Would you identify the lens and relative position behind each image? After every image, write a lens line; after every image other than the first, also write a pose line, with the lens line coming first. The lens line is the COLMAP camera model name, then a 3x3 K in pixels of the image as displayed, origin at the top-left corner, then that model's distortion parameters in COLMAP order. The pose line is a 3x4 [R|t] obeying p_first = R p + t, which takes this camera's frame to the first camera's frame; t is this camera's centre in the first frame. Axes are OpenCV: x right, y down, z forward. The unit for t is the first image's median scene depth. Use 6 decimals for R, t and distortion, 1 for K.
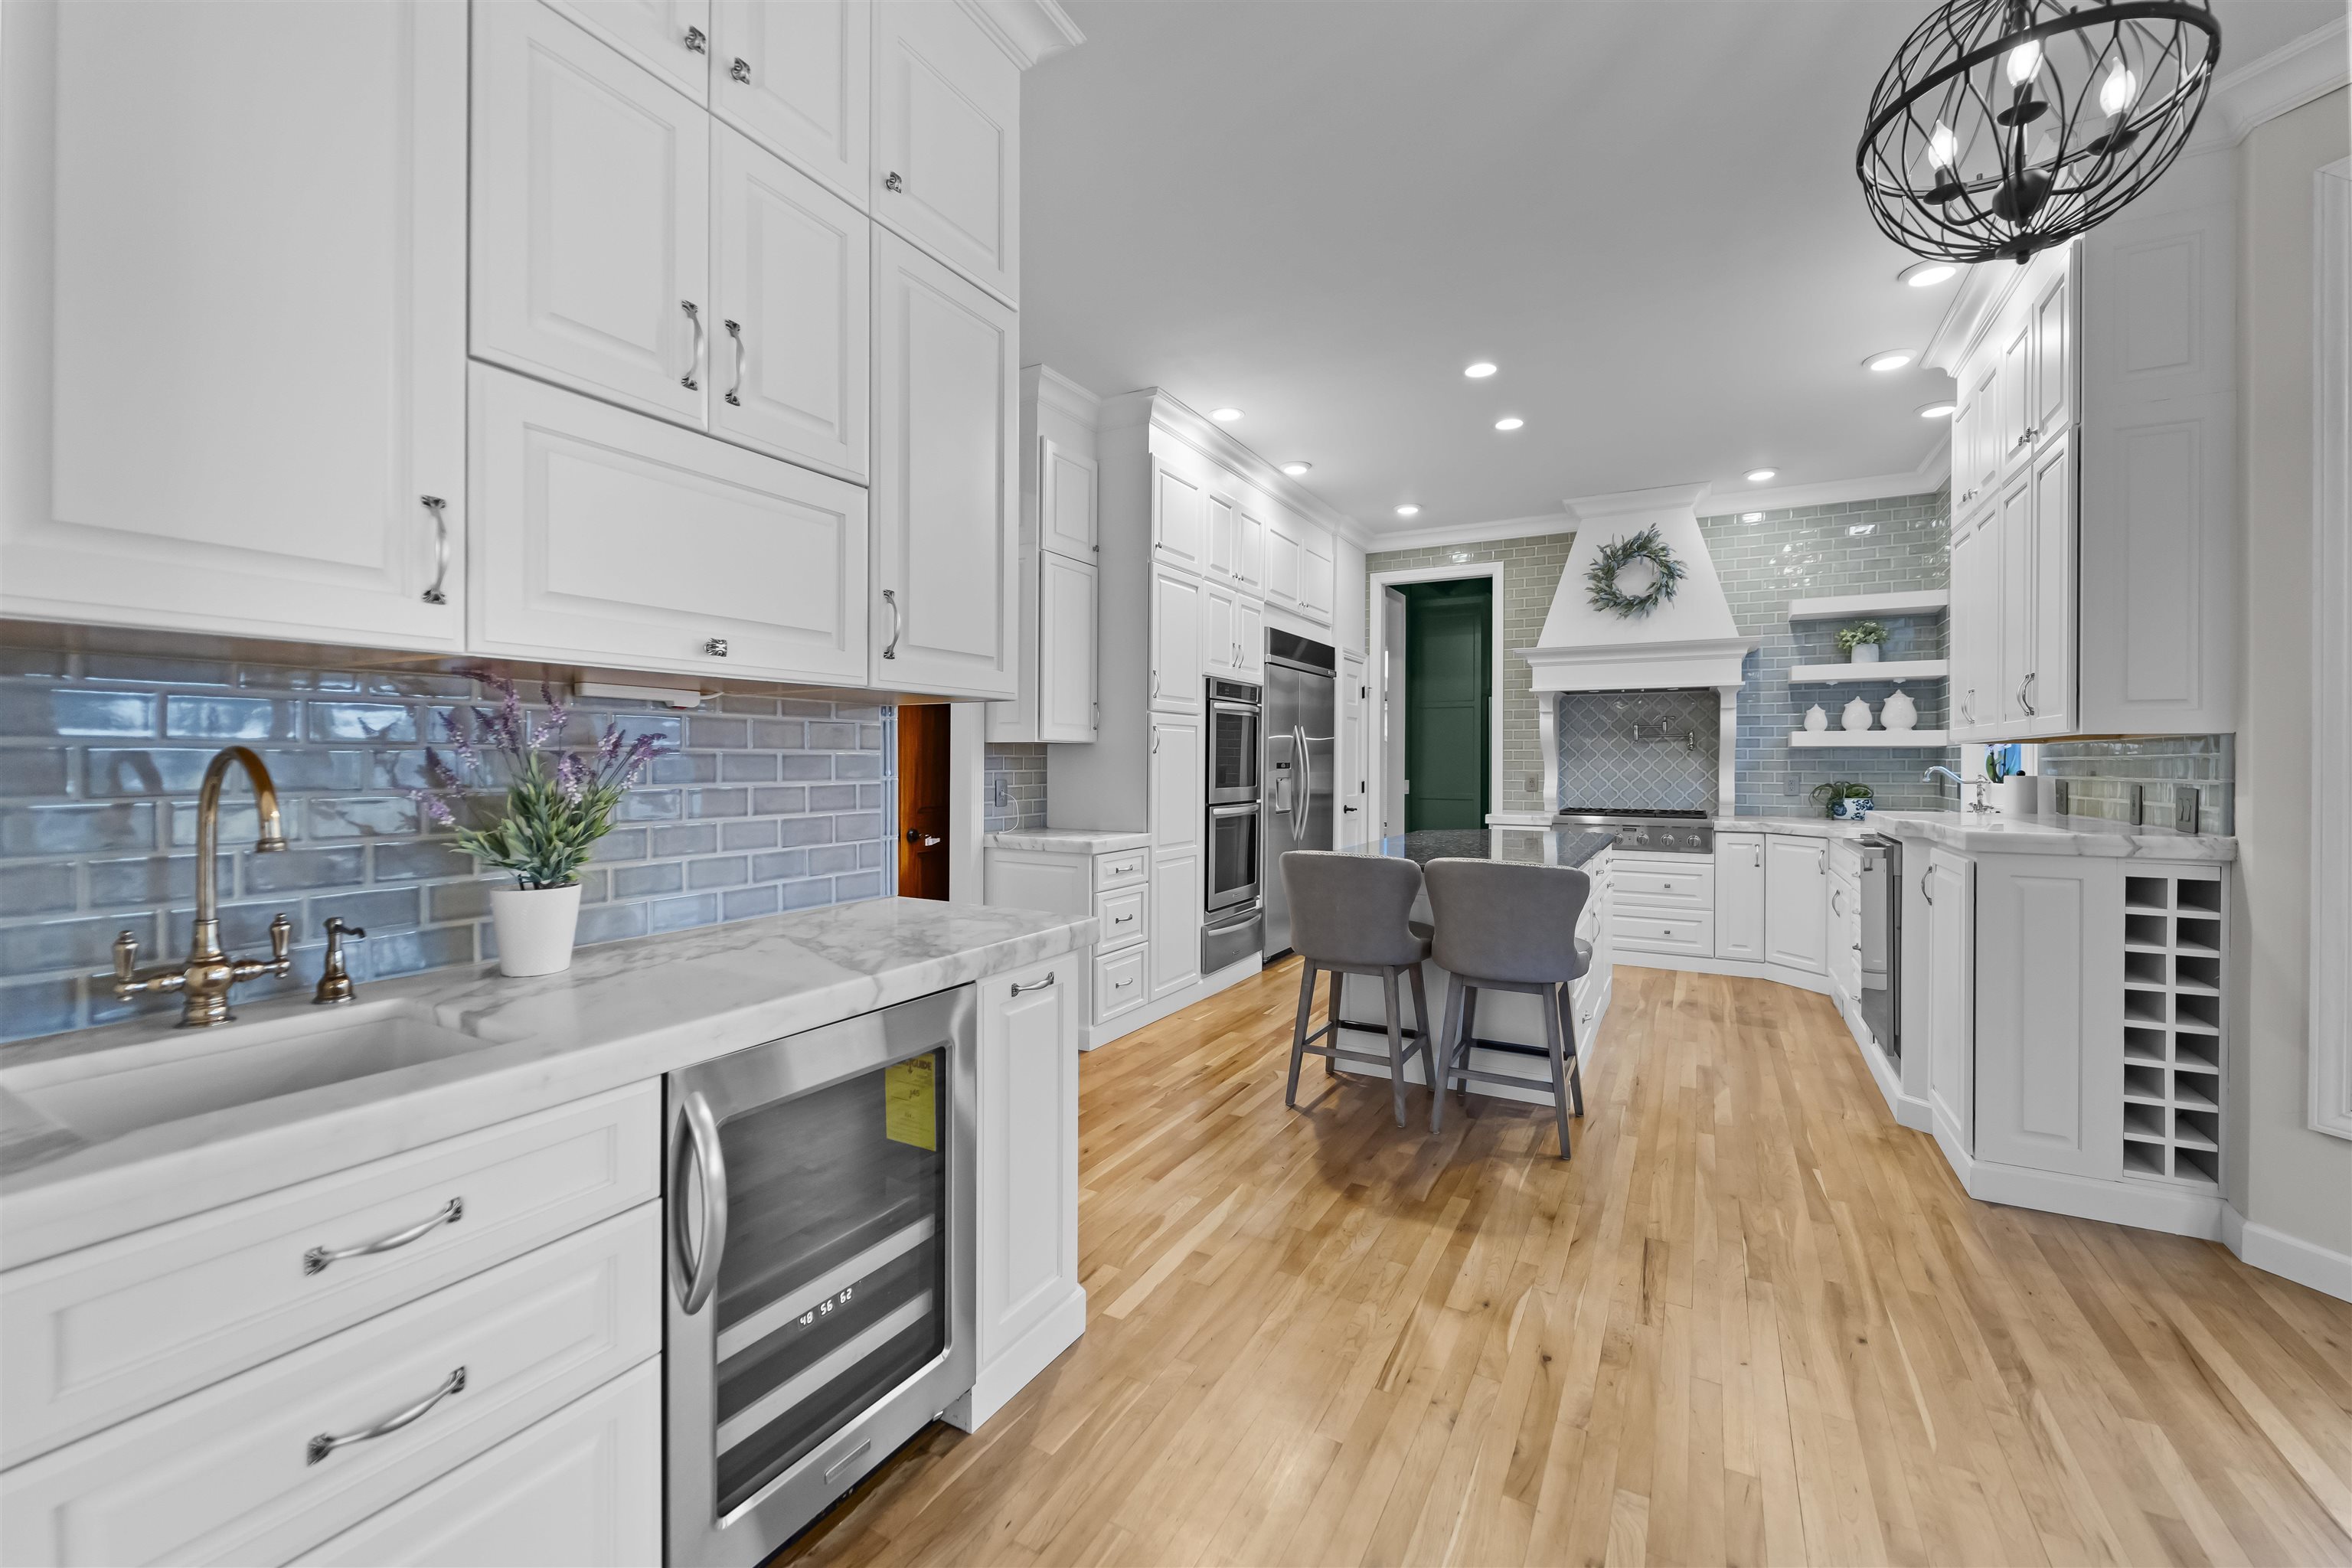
lens RADIAL K [[940.2, 0, 1181.1], [0, 940.2, 767.6], [0, 0, 1]] dist [-0.000337, -0.001534]
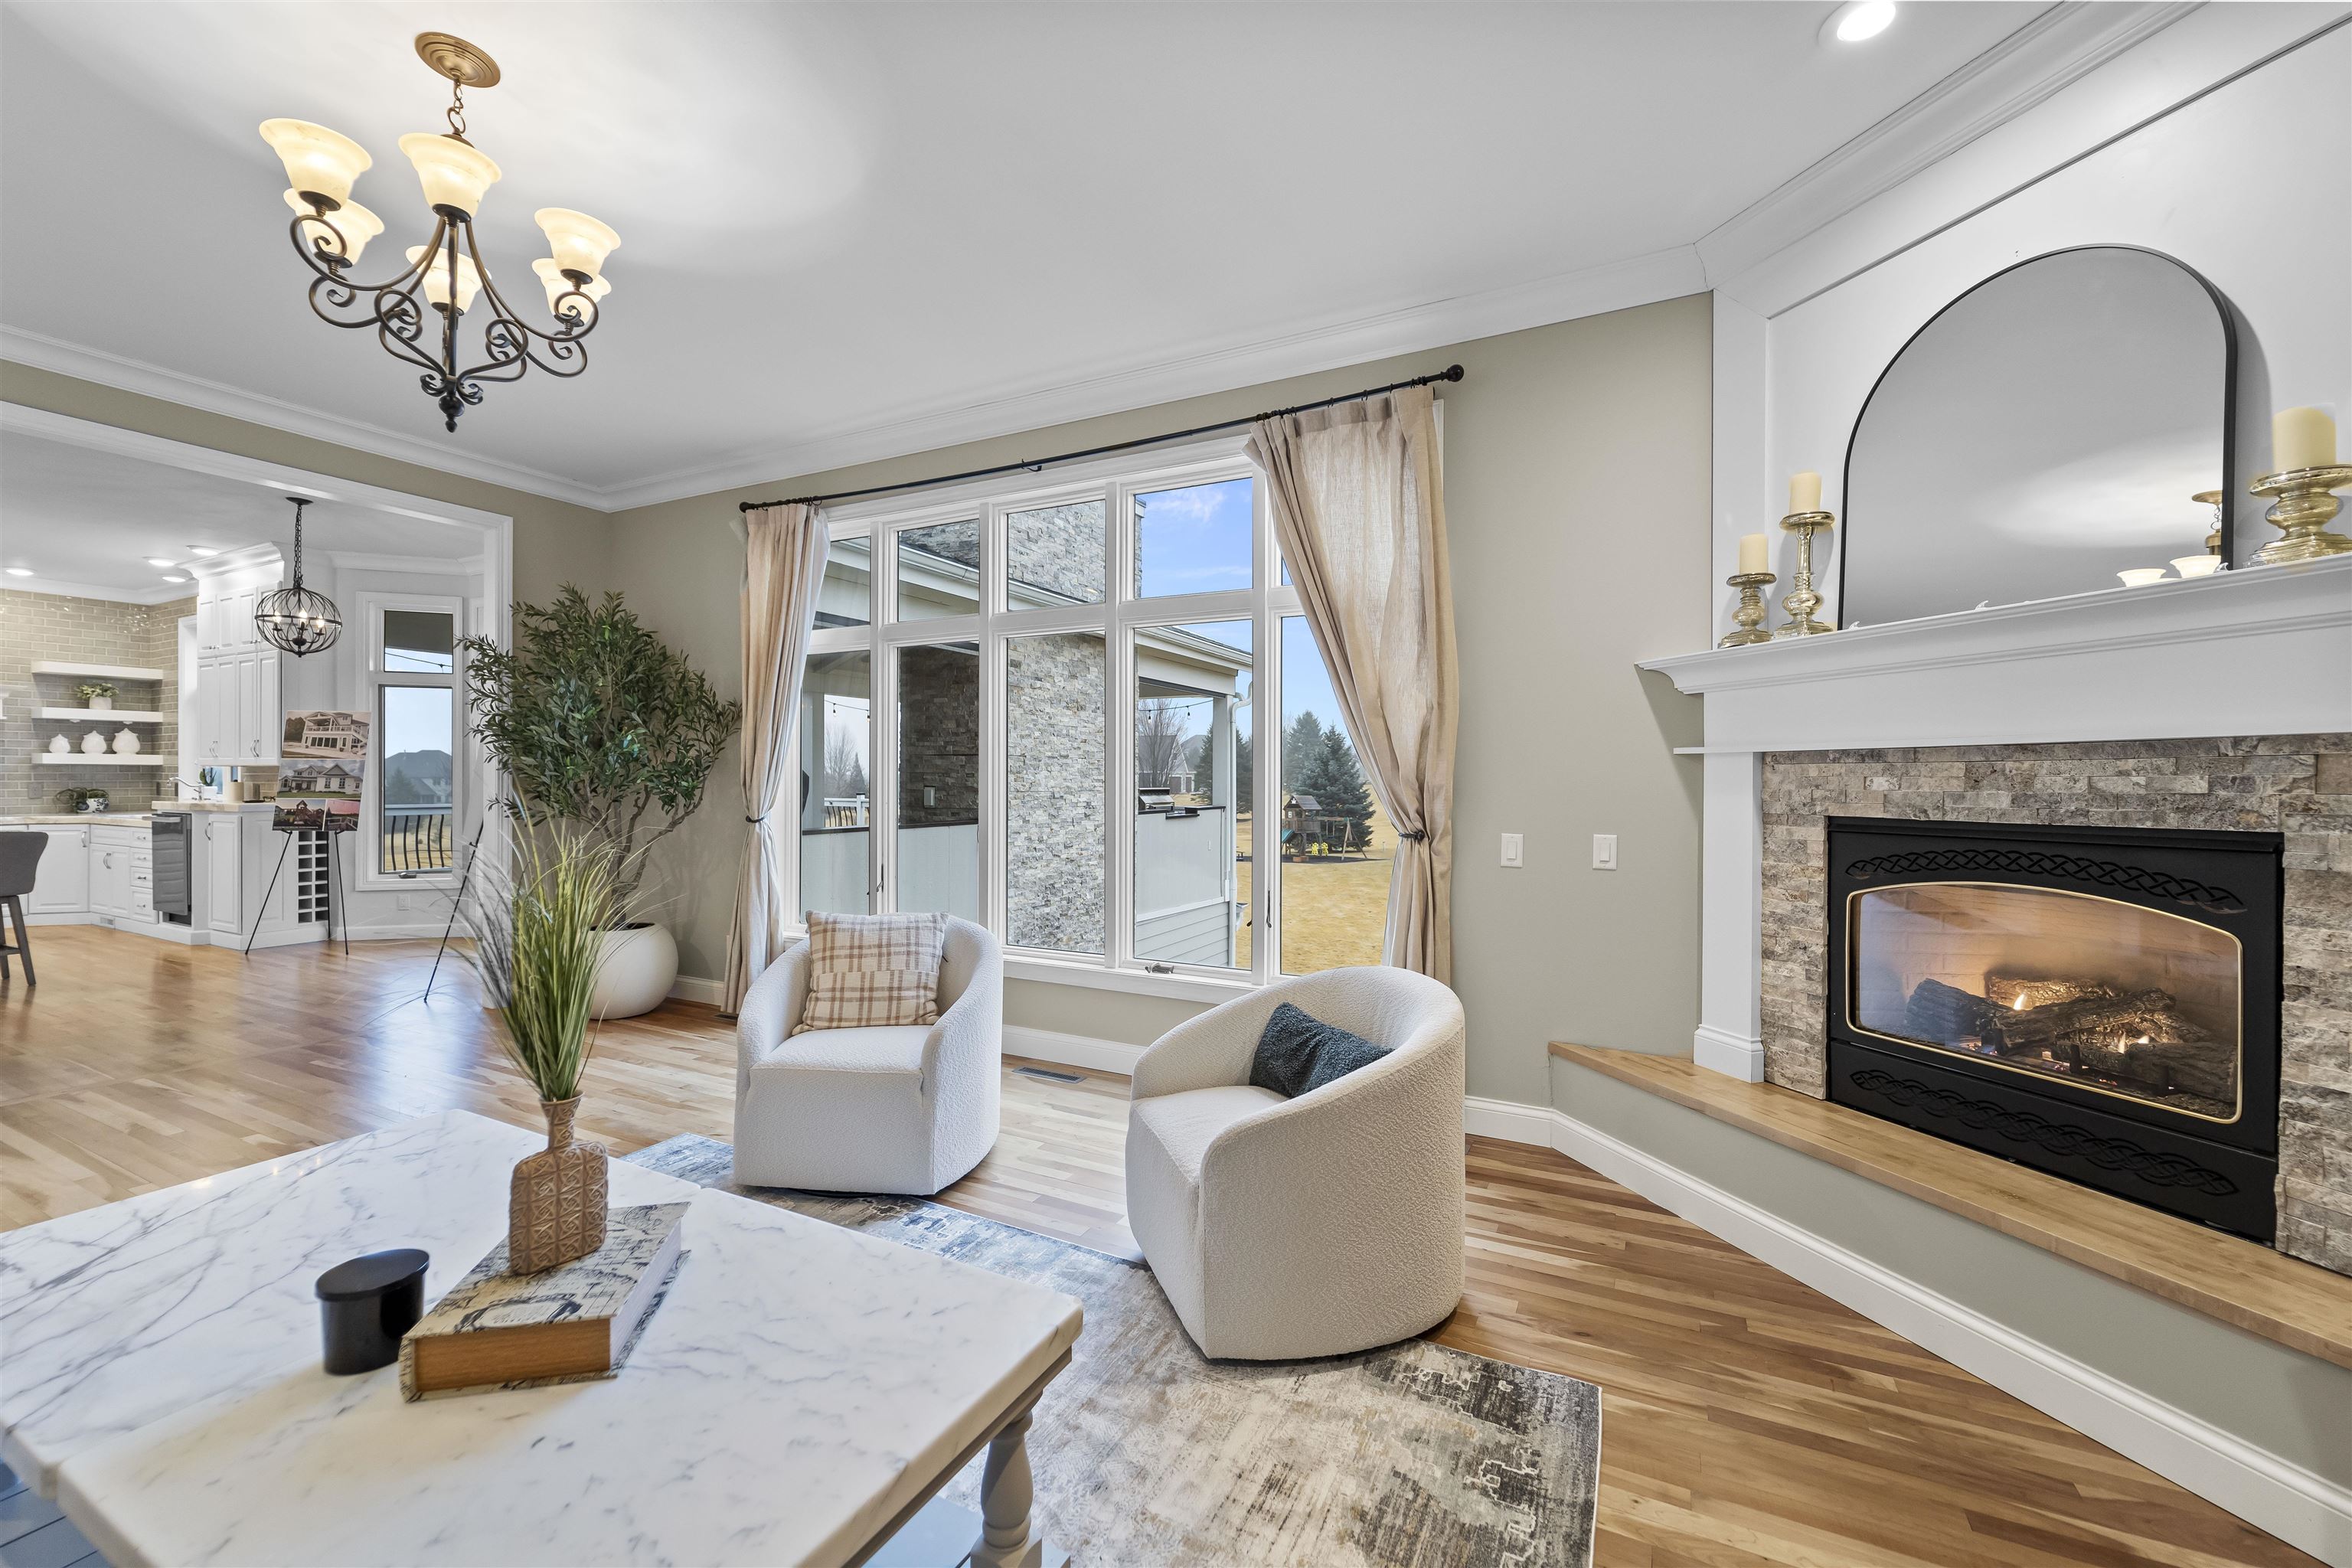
lens RADIAL K [[940.2, 0, 1168.8], [0, 940.2, 782.7], [0, 0, 1]] dist [-0.000337, -0.001534]
pose [[-0.032053, -0.006524, 0.999465, -0.937377], [0.000886, 0.999978, 0.006556, -0.001640], [-0.999486, 0.001095, -0.032046, -0.751403]]
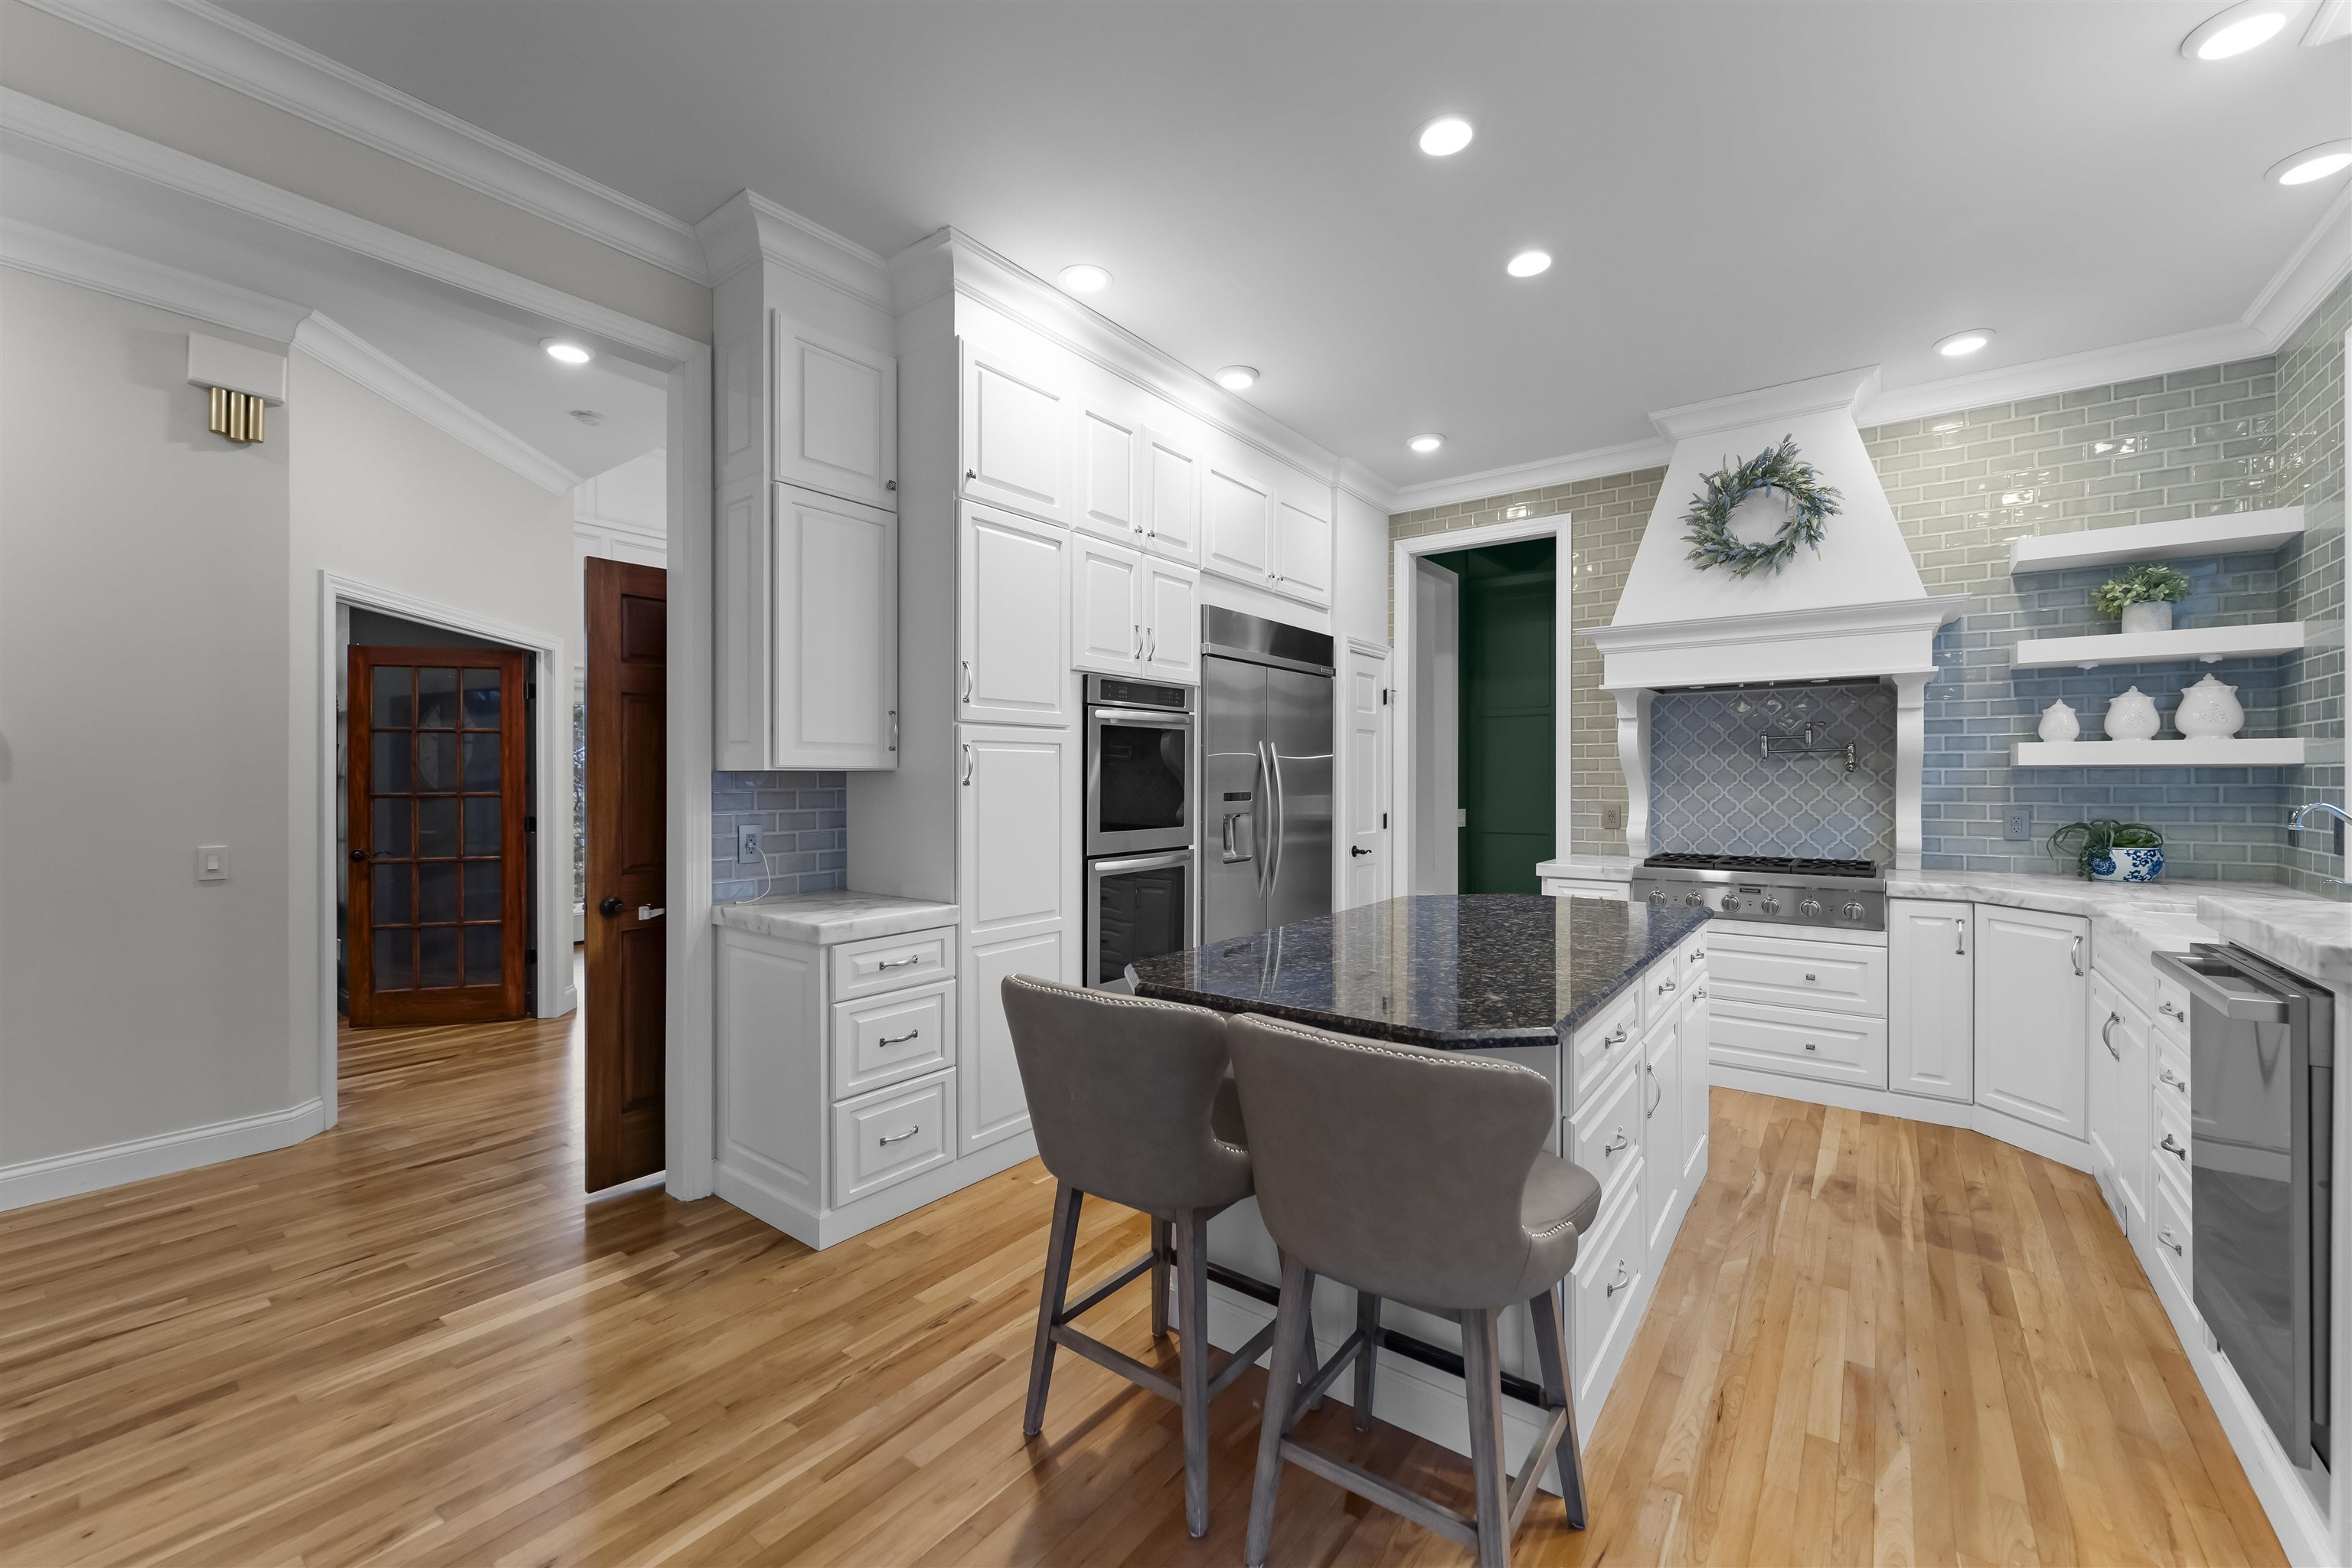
lens RADIAL K [[940.2, 0, 1176.6], [0, 940.2, 784.8], [0, 0, 1]] dist [-0.000337, -0.001534]
pose [[0.990365, -0.003774, -0.138427, 0.188852], [0.003833, 0.999993, 0.000164, -0.013423], [0.138425, -0.000693, 0.990373, 0.318941]]
